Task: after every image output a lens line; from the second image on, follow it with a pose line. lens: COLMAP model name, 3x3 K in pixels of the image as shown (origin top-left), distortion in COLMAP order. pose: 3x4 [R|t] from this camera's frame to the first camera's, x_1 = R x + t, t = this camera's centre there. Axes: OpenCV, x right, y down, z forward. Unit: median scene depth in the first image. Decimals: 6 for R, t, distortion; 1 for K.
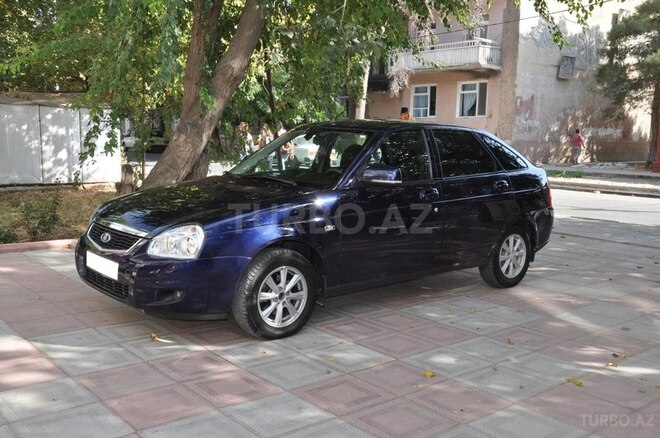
lens RADIAL K [[616.9, 0, 307.5], [0, 616.9, 229.1], [0, 0, 1]] dist [0.033765, 0.000000]
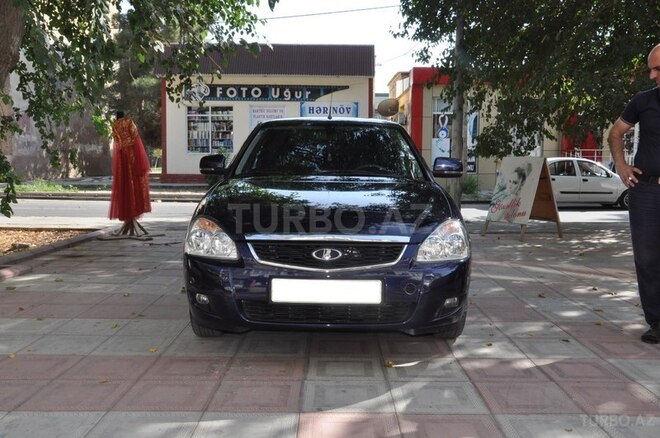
lens RADIAL K [[616.9, 0, 328.2], [0, 616.9, 218.0], [0, 0, 1]] dist [0.033765, 0.000000]
pose [[0.652260, -0.087171, 0.752966, -0.864308], [0.121076, 0.992593, 0.010030, -0.035583], [-0.748263, 0.084624, 0.657983, 0.483511]]
